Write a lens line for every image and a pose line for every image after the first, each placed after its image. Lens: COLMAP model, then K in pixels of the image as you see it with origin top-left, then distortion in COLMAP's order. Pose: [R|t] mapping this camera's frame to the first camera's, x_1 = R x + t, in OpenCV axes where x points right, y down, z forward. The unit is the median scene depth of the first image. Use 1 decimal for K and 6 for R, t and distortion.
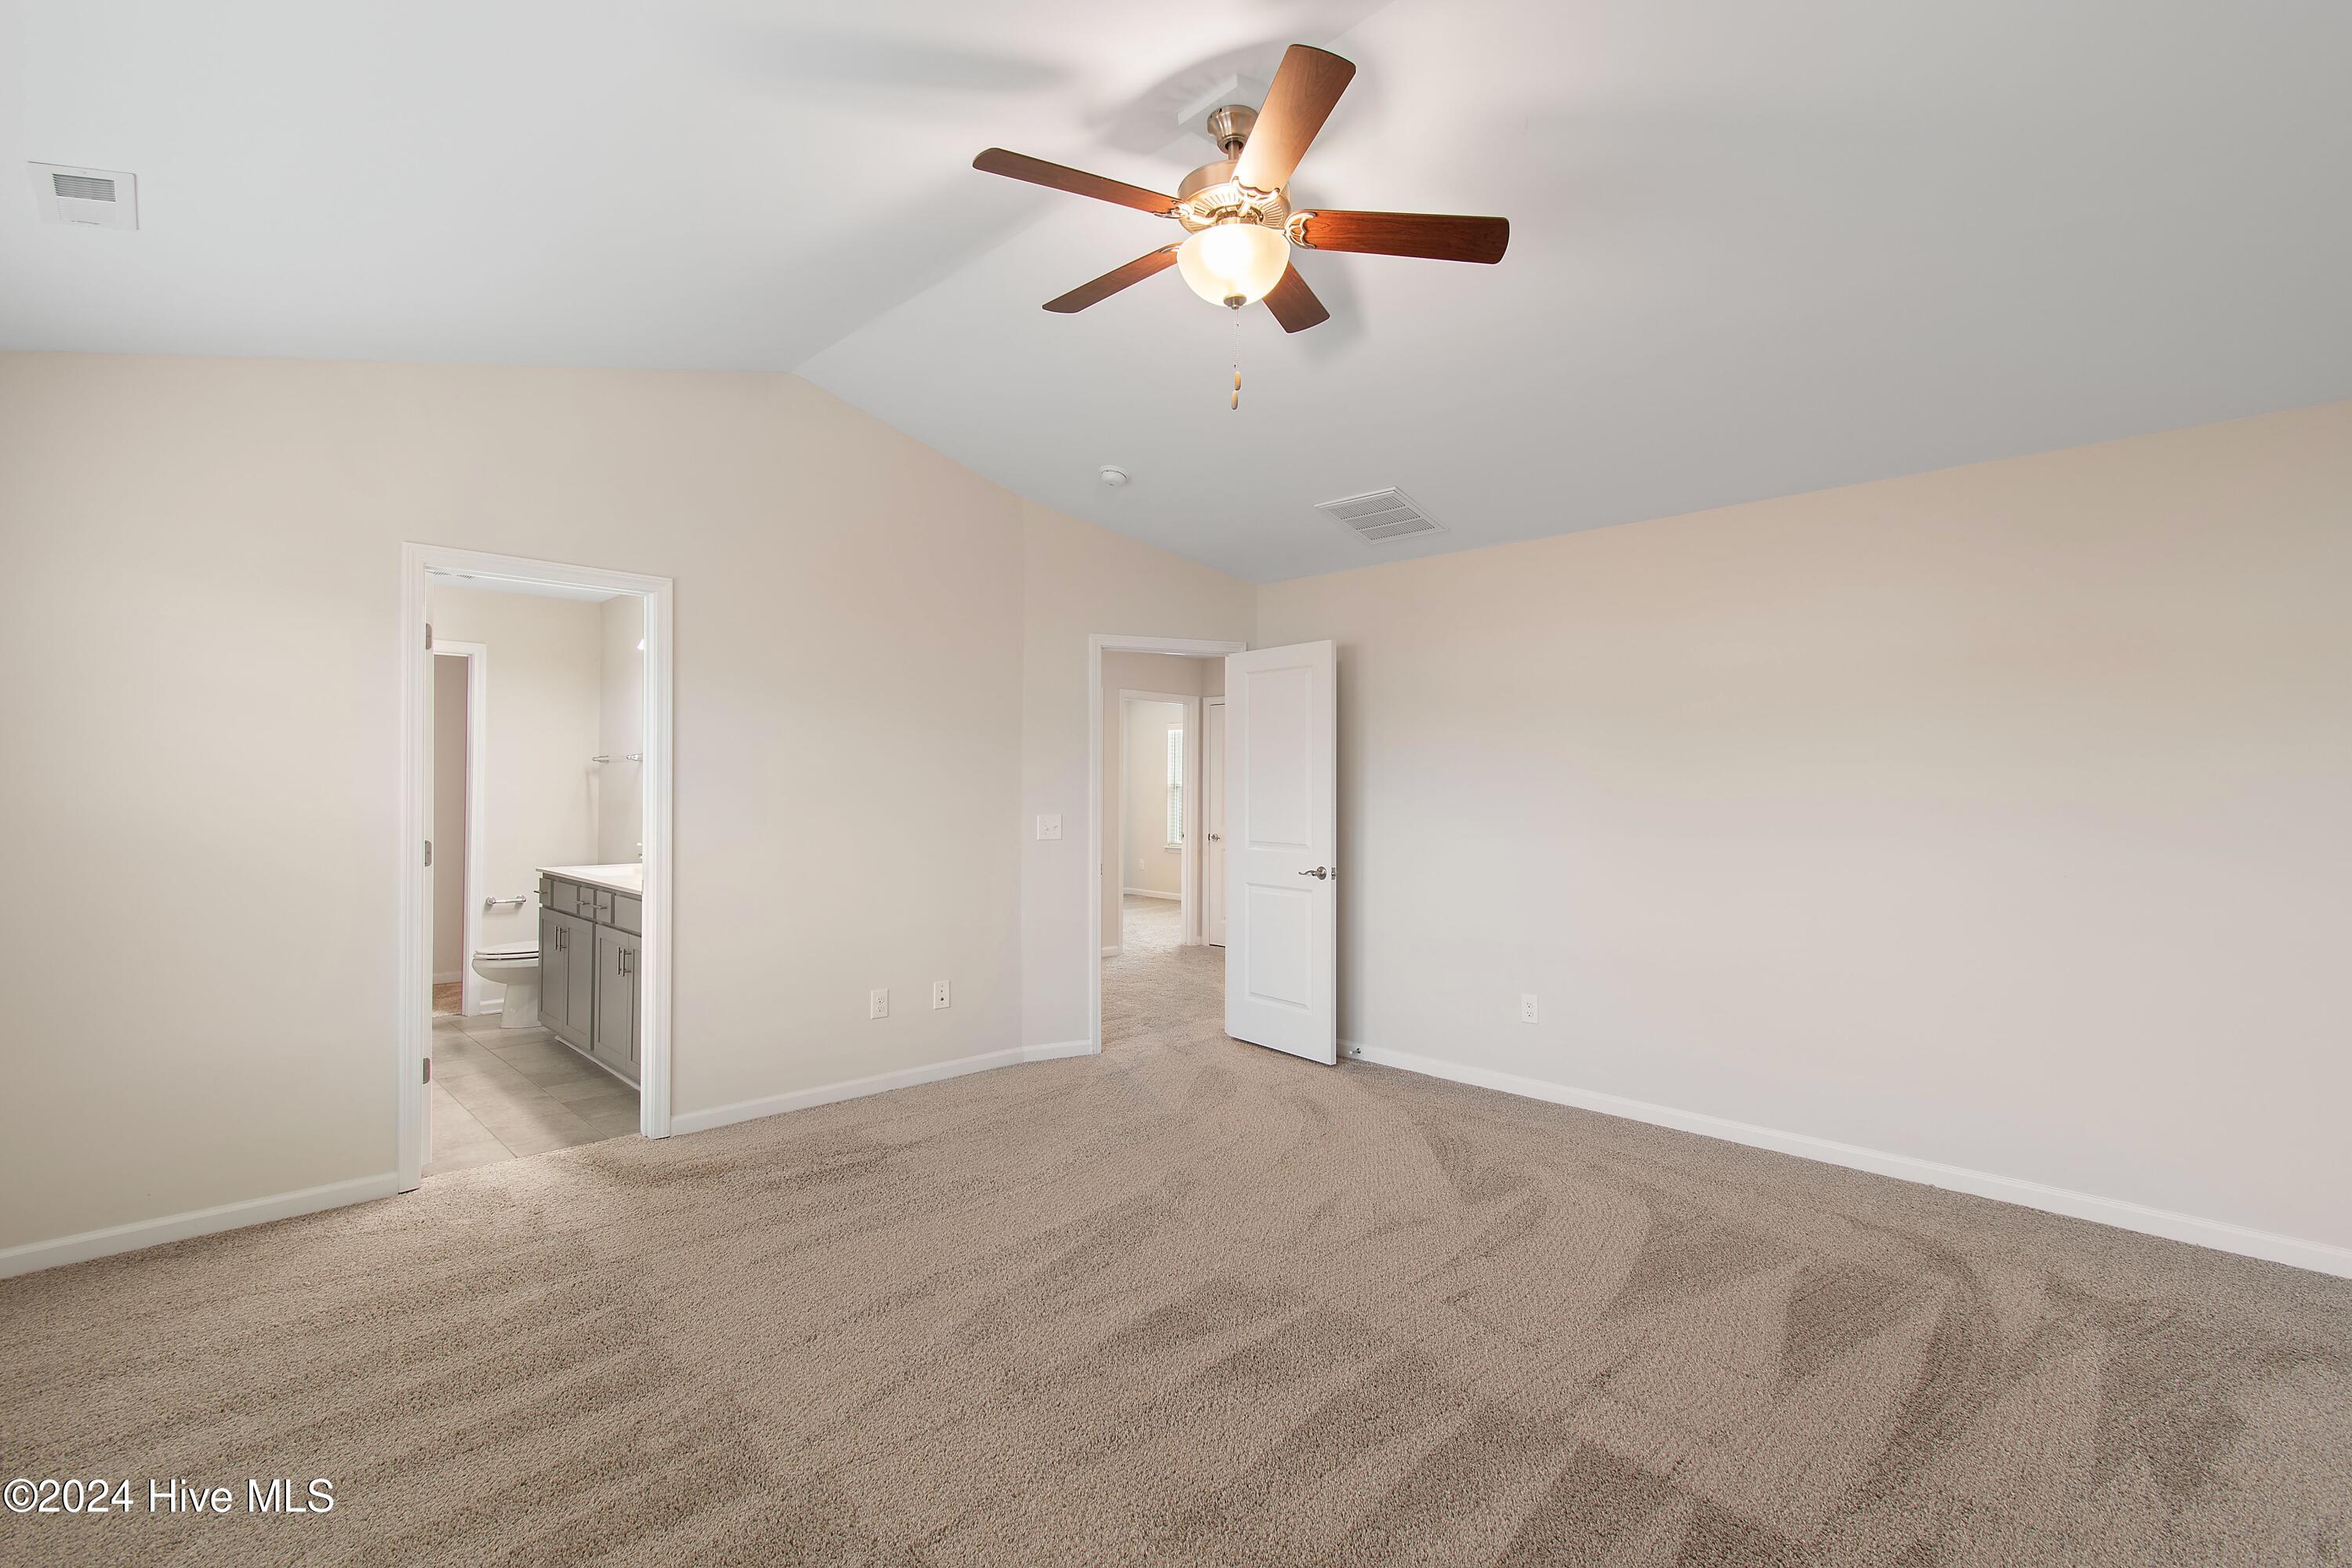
lens RADIAL K [[1045.9, 0, 1179.4], [0, 1045.9, 786.2], [0, 0, 1]] dist [0.001078, -0.001527]
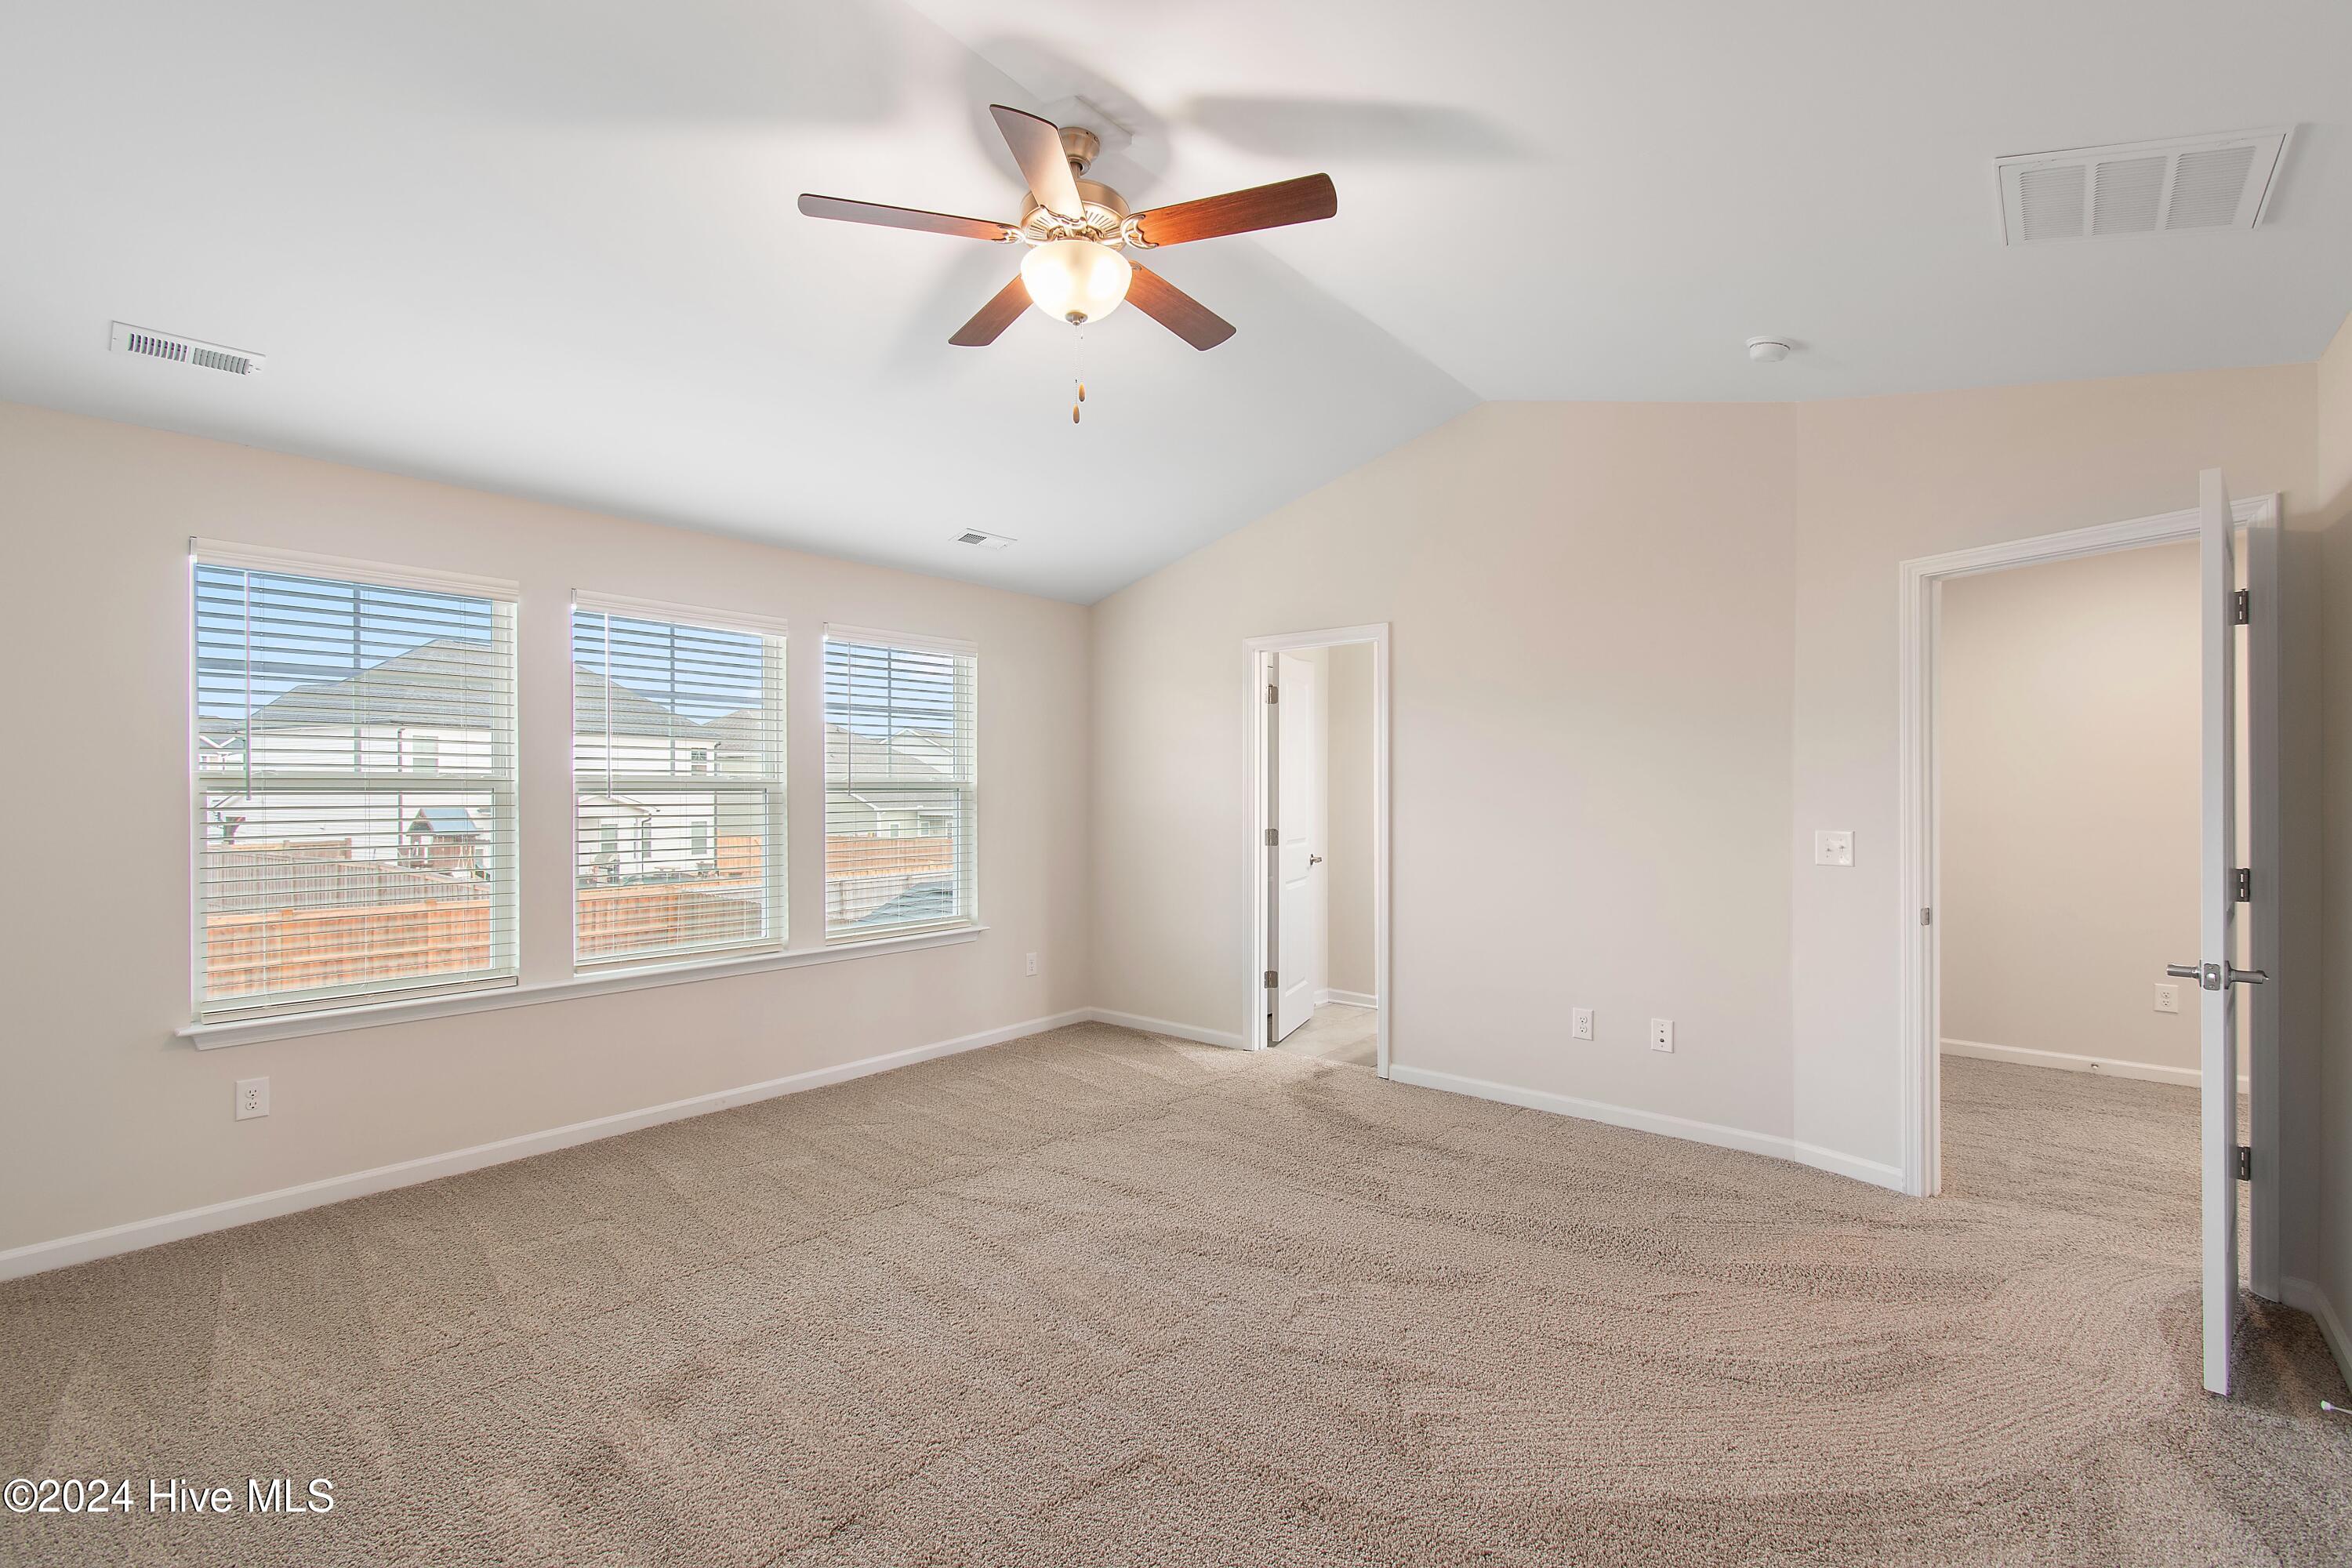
lens RADIAL K [[1045.9, 0, 1179.4], [0, 1045.9, 786.2], [0, 0, 1]] dist [0.001078, -0.001527]
pose [[0.133662, -0.000935, -0.991027, 0.563227], [-0.002845, 0.999995, -0.001327, -0.000139], [0.991023, 0.002997, 0.133659, 0.499986]]
